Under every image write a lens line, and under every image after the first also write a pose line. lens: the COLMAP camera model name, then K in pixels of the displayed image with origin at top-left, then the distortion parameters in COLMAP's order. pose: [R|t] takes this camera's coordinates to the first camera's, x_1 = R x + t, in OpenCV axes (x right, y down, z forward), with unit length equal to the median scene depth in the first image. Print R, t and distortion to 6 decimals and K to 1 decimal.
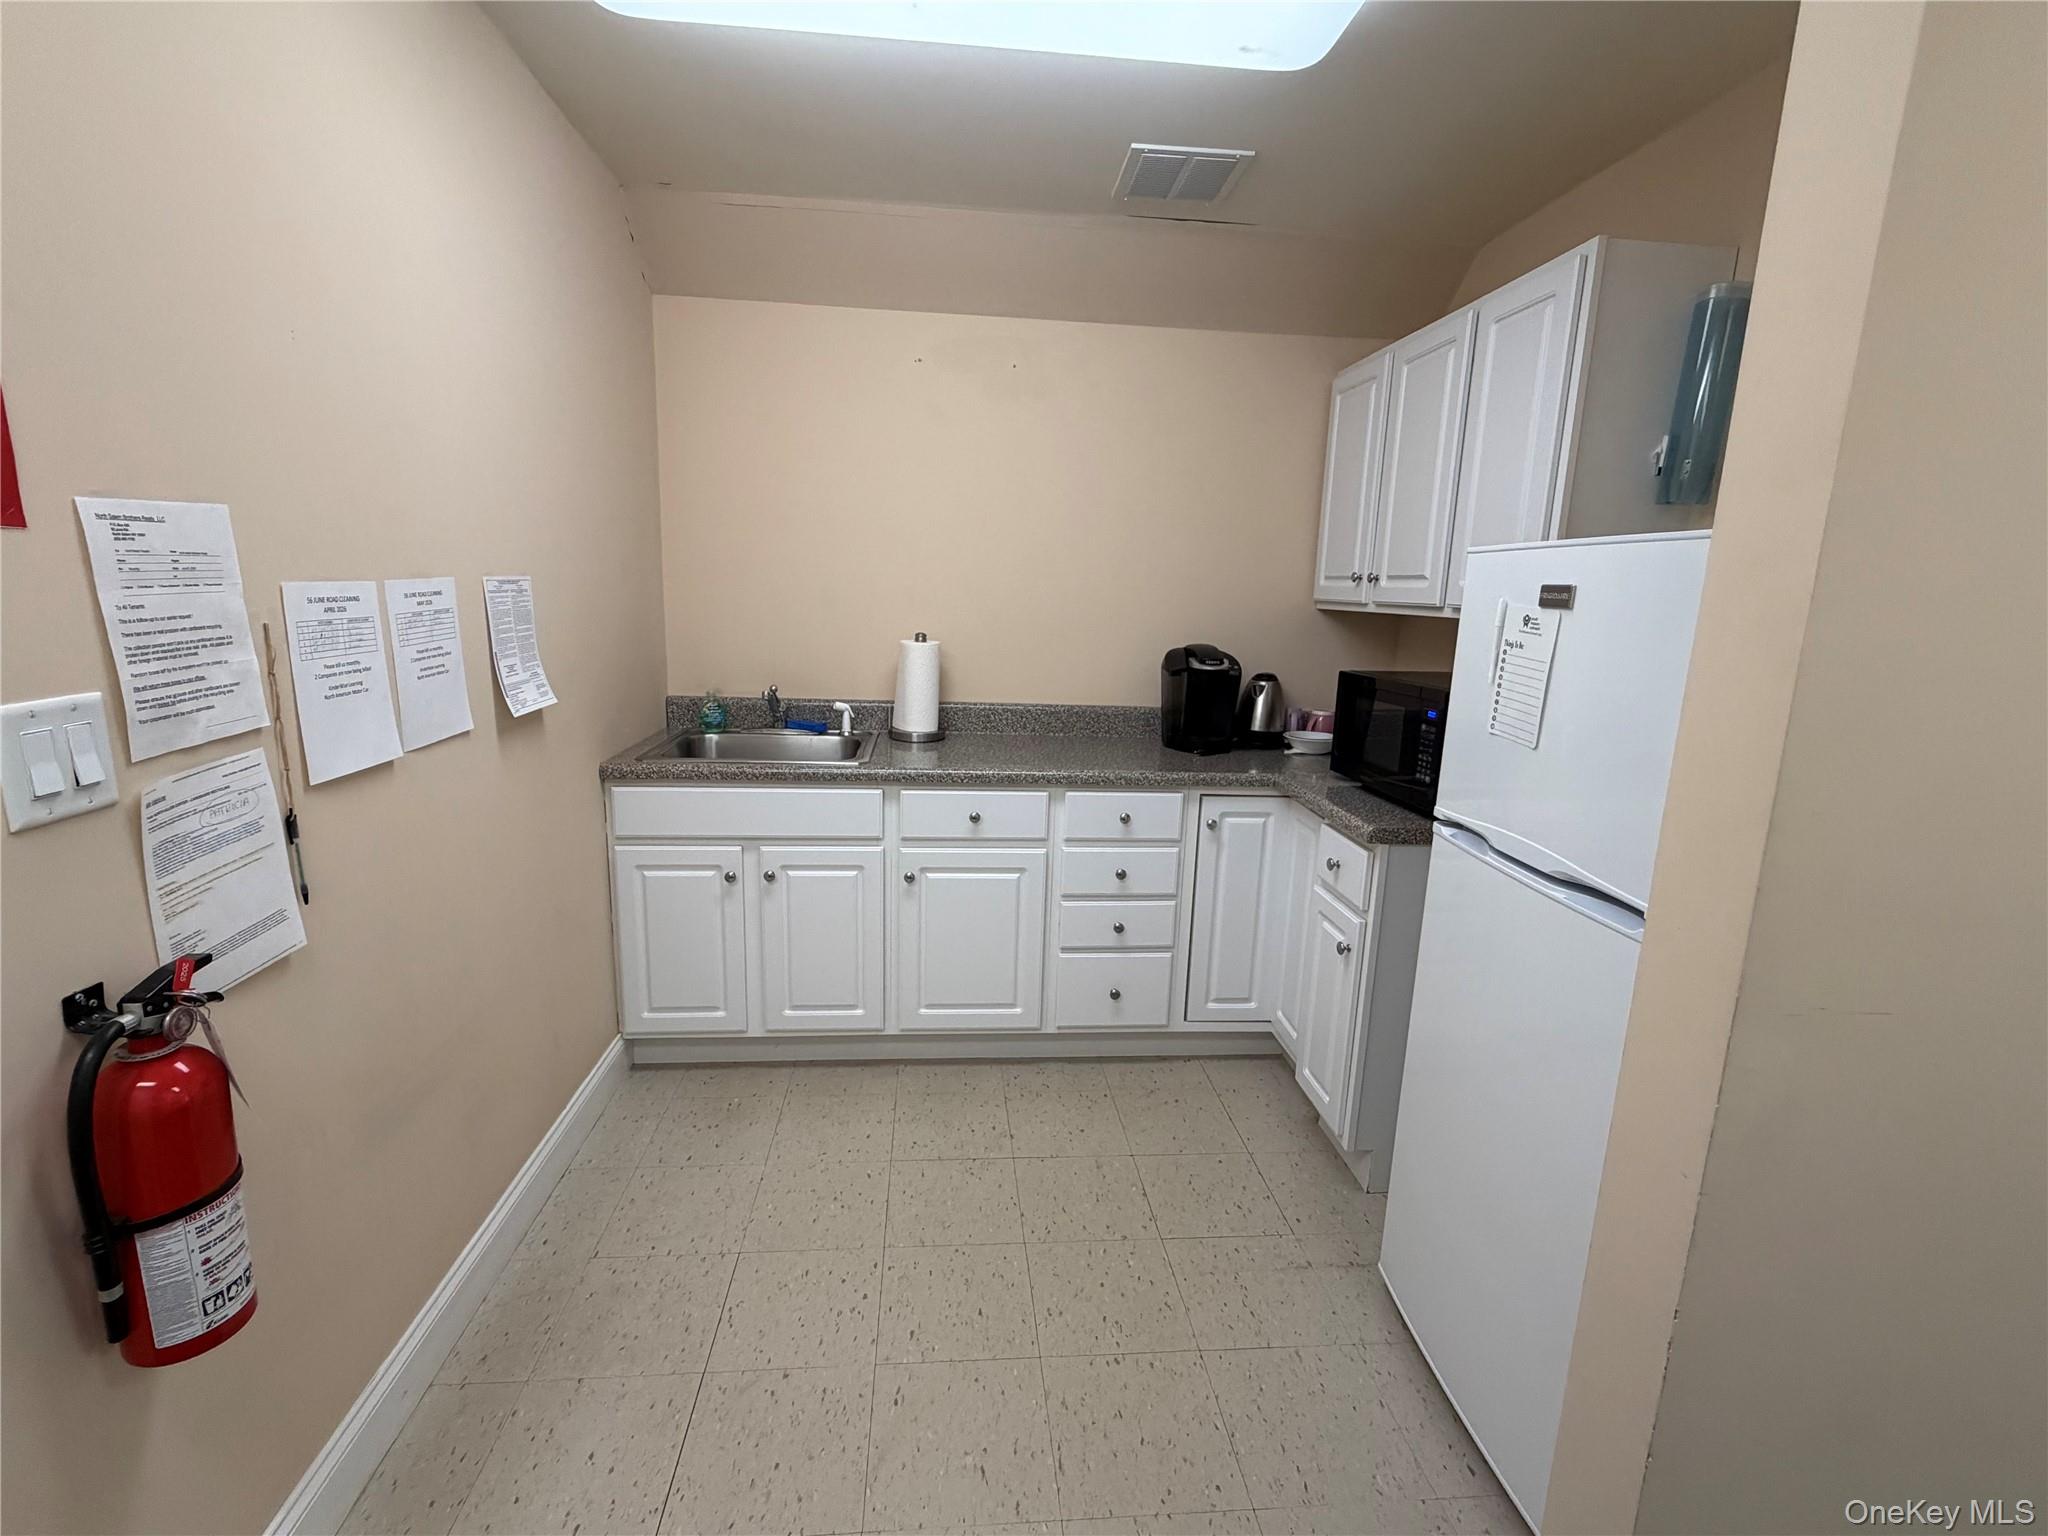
lens RADIAL K [[911.2, 0, 1019.9], [0, 911.2, 772.3], [0, 0, 1]] dist [-0.001254, -0.000220]
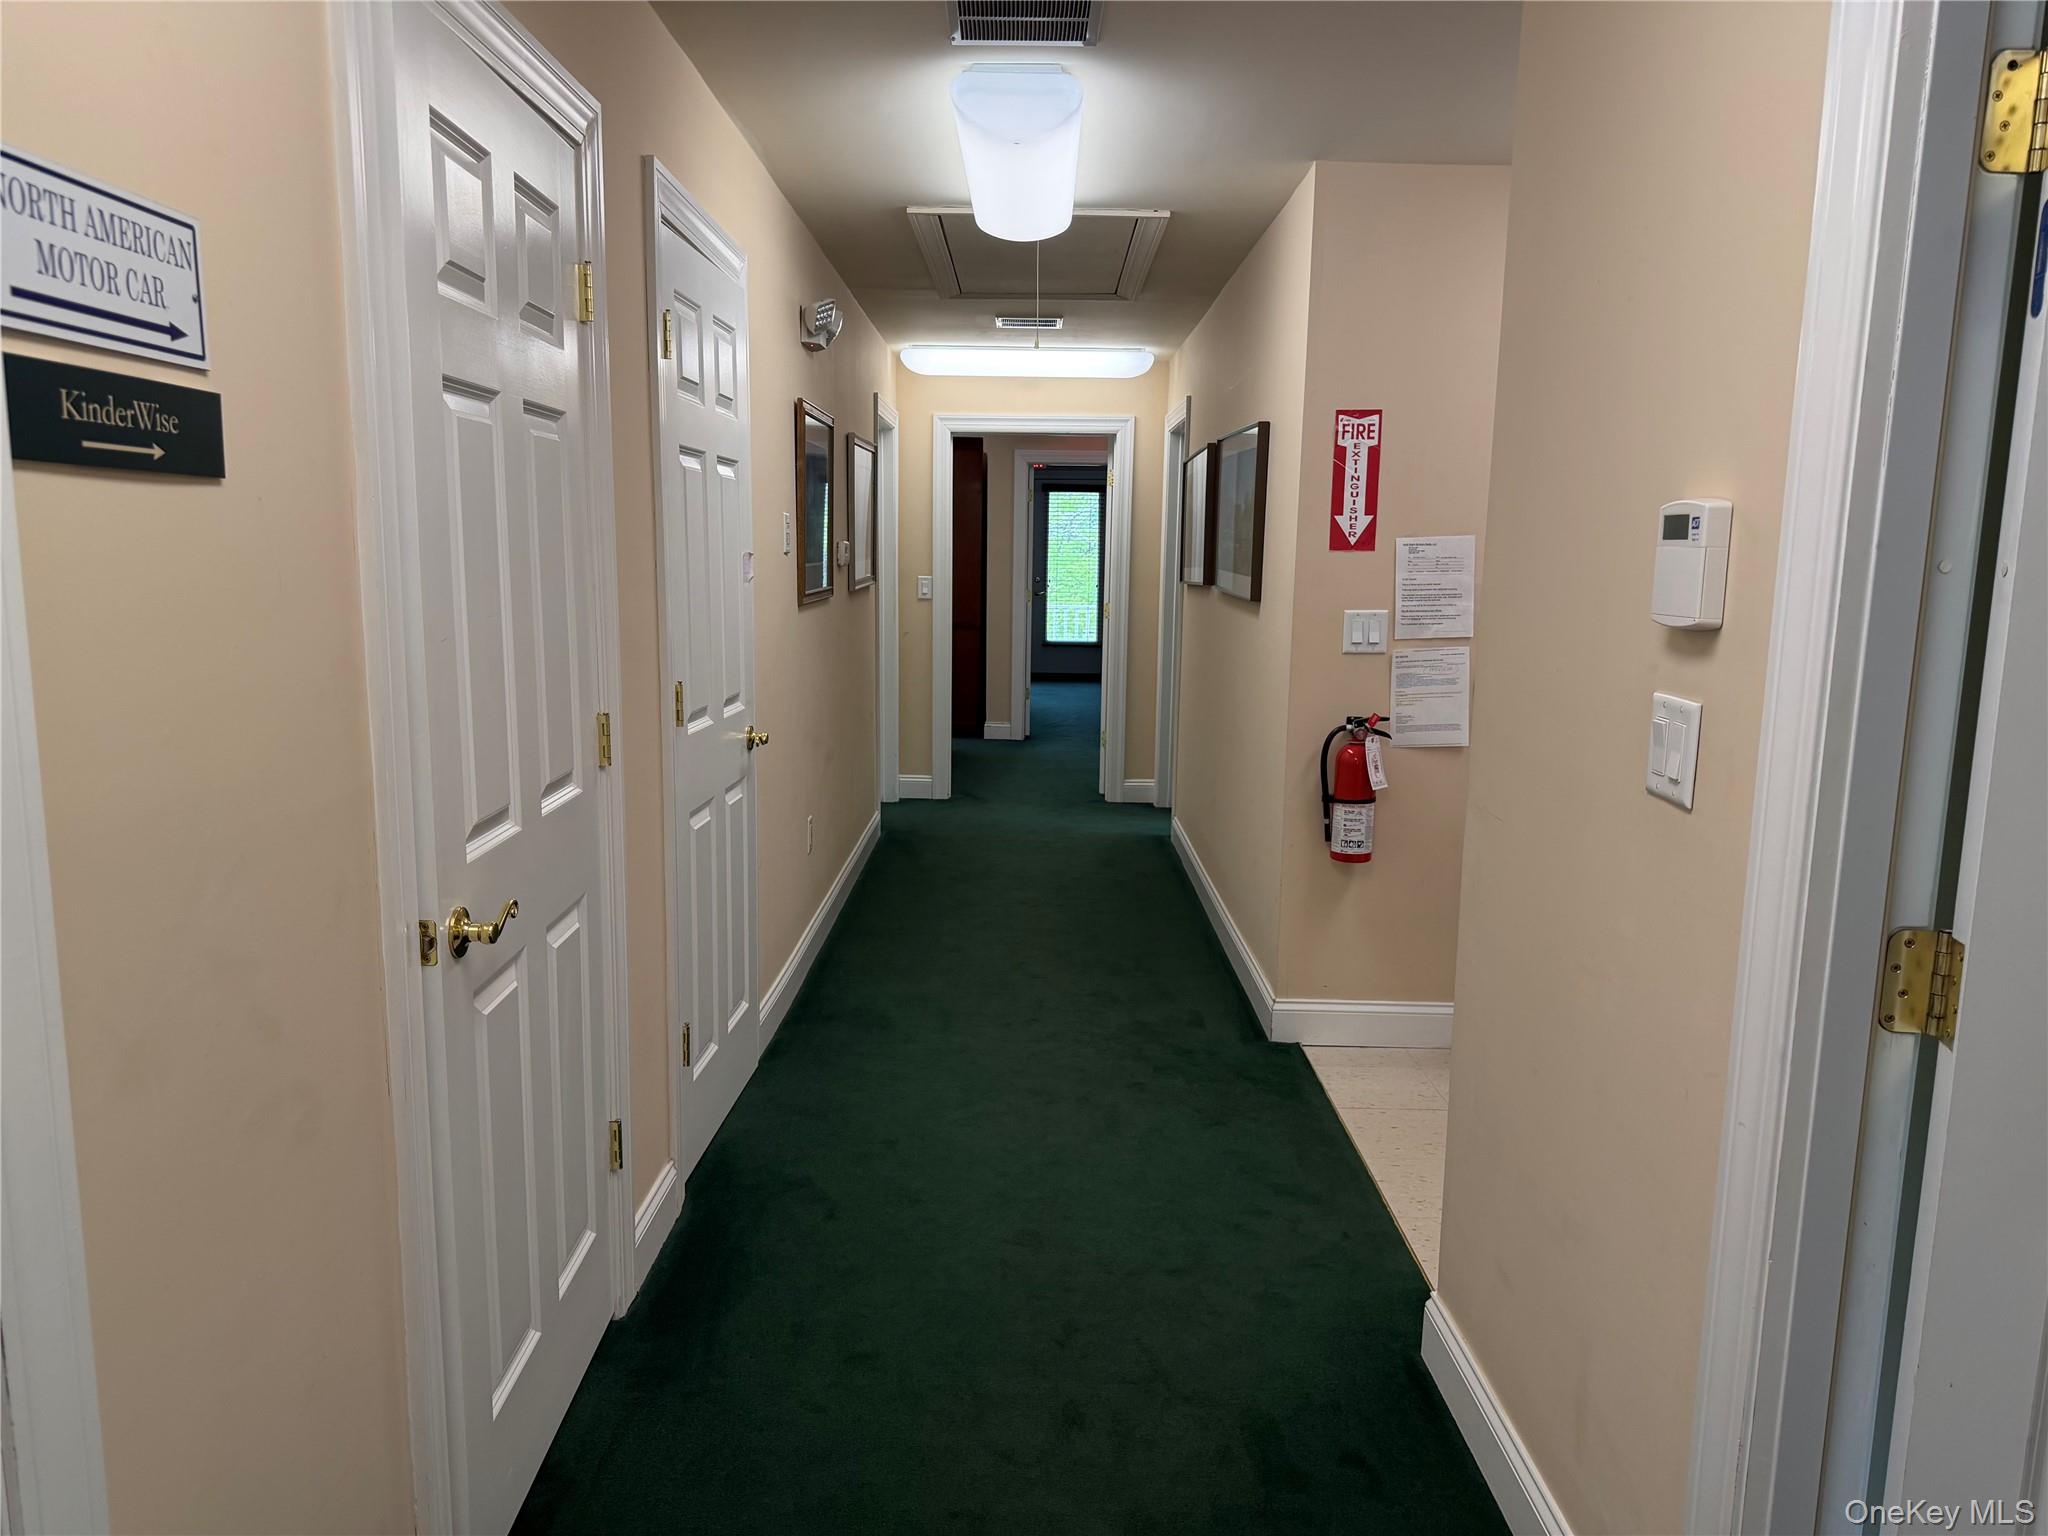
lens RADIAL K [[1436.5, 0, 1023.3], [0, 1436.5, 771.9], [0, 0, 1]] dist [0.002004, 0.000153]
pose [[-0.090954, 0.126438, -0.987796, 3.035275], [-0.204079, 0.968489, 0.142758, -0.012402], [0.974720, 0.214573, -0.062284, 0.298980]]
